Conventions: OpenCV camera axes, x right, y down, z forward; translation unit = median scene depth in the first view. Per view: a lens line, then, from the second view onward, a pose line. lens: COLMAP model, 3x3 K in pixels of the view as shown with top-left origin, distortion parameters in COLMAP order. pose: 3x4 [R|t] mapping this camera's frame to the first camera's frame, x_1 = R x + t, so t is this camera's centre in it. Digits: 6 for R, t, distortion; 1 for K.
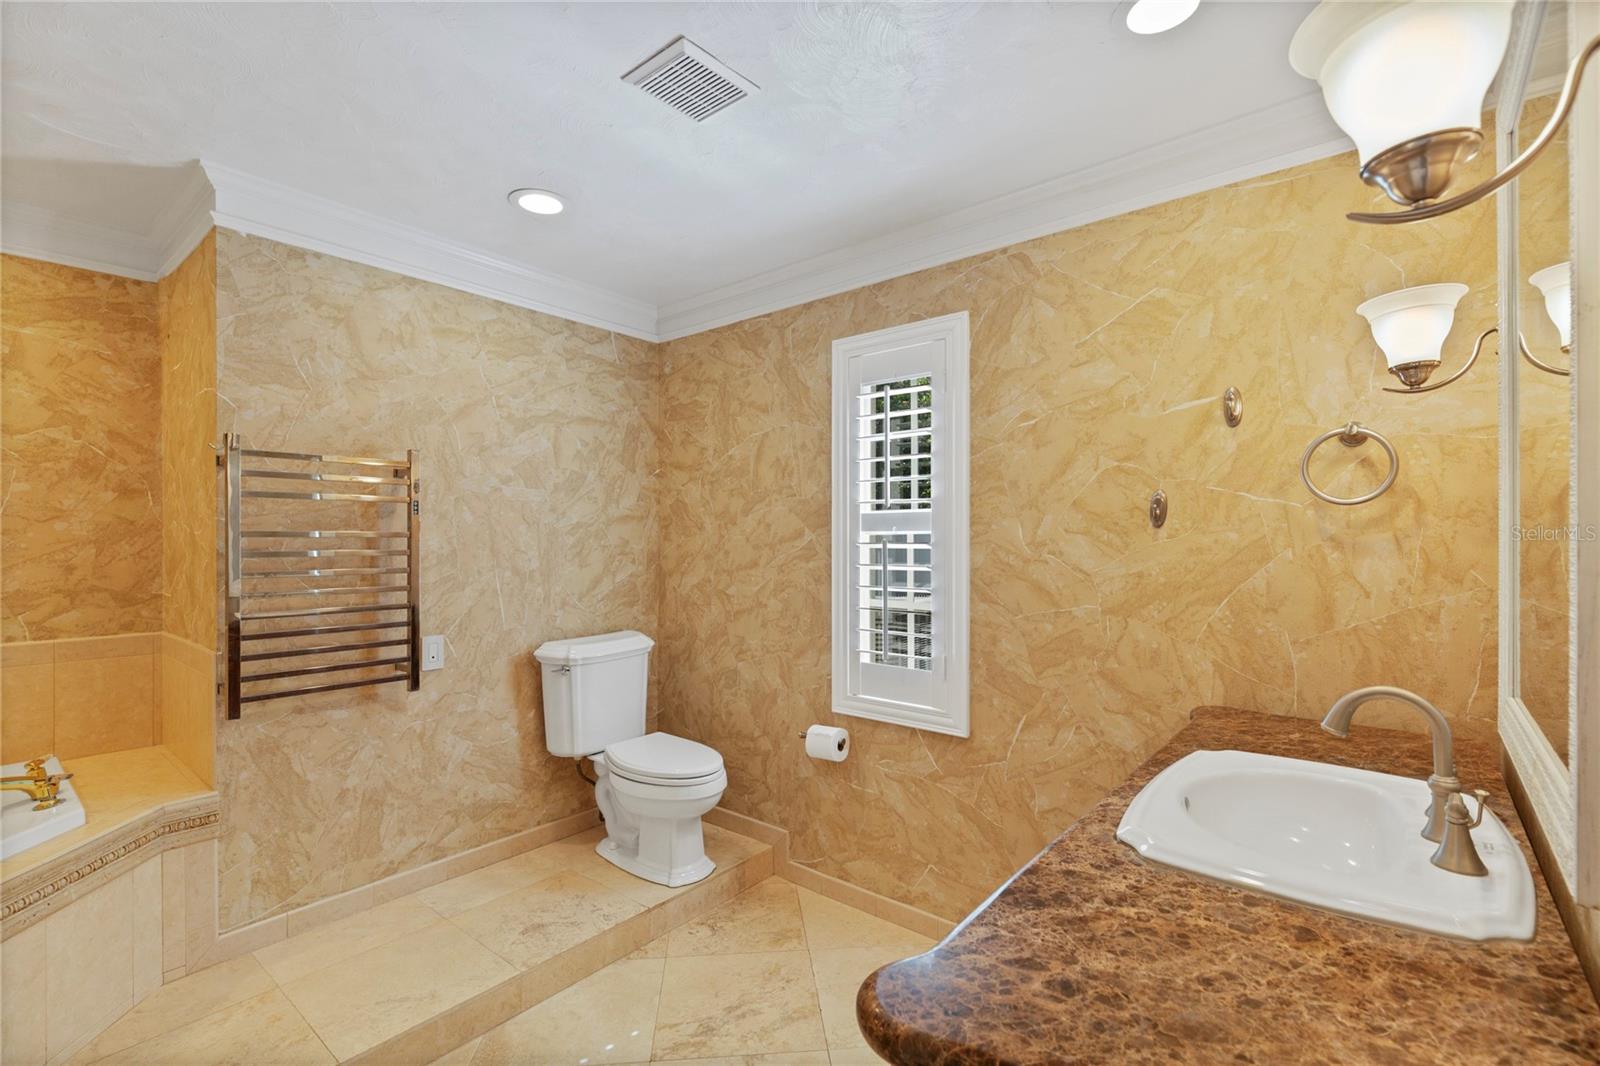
lens RADIAL K [[737.3, 0, 797.8], [0, 737.3, 534.9], [0, 0, 1]] dist [0.009869, -0.001474]
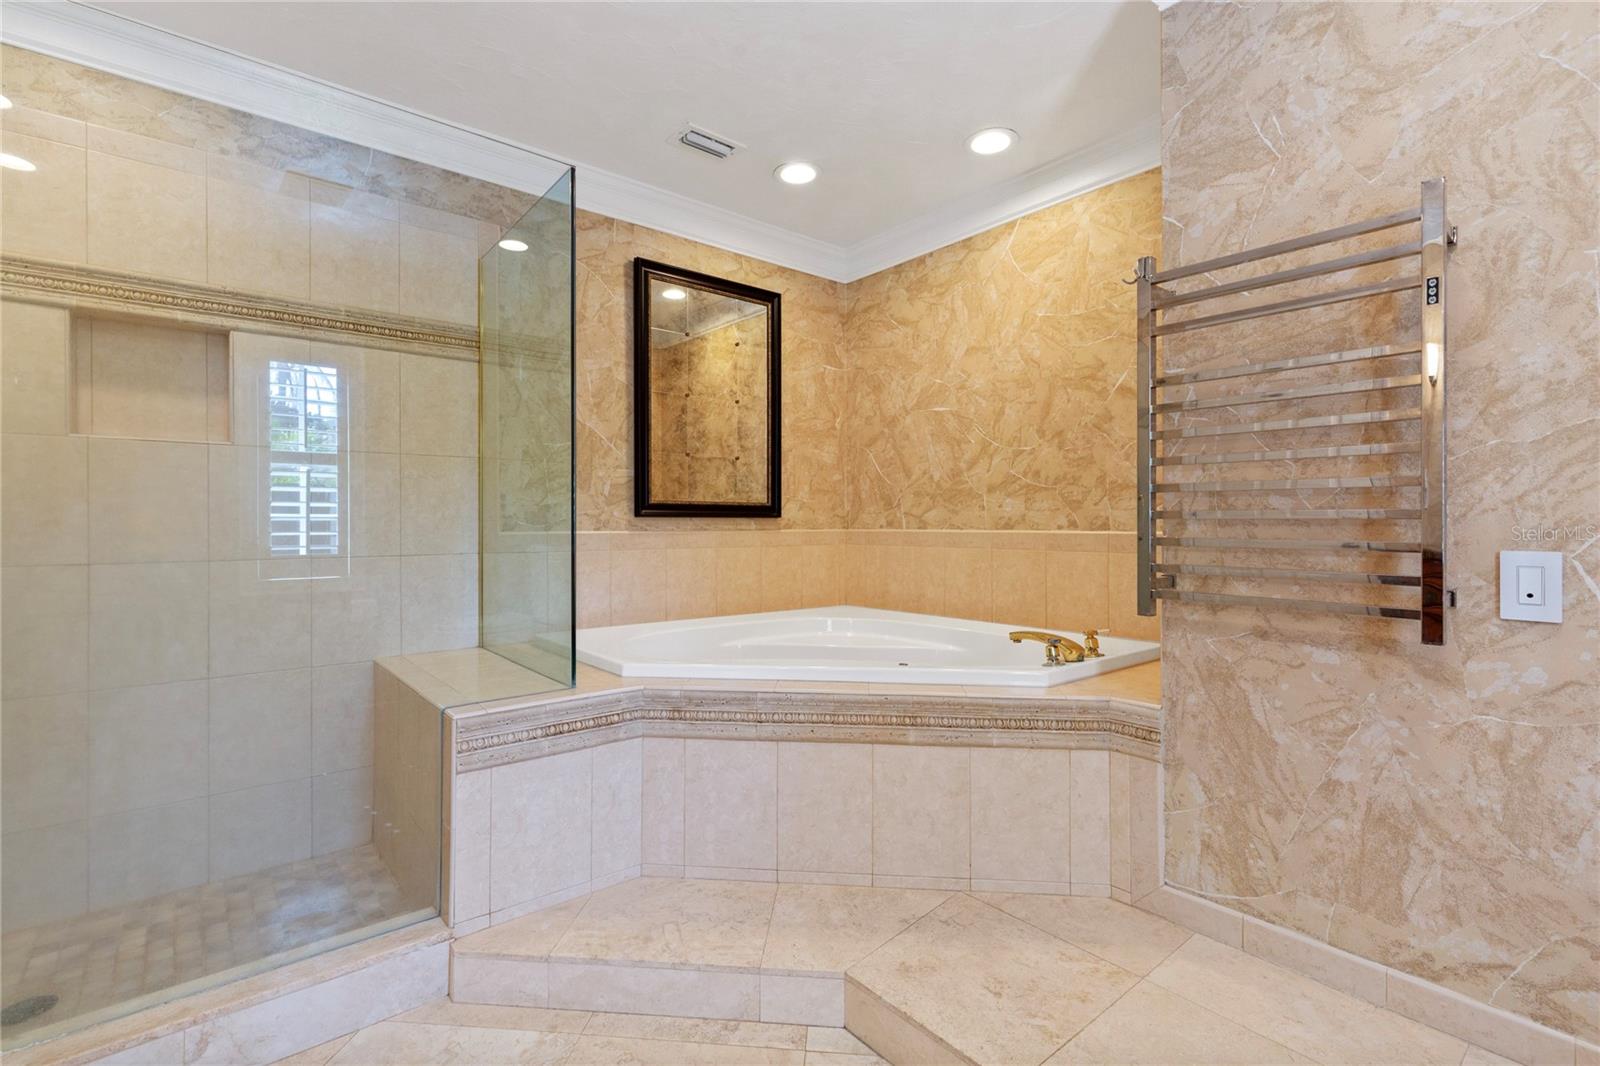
lens RADIAL K [[737.3, 0, 799.7], [0, 737.3, 524.3], [0, 0, 1]] dist [0.009869, -0.001474]
pose [[-0.191442, 0.000618, -0.981504, 0.082957], [0.000008, 1.000000, 0.000628, 0.132531], [0.981504, 0.000113, -0.191442, 0.697579]]
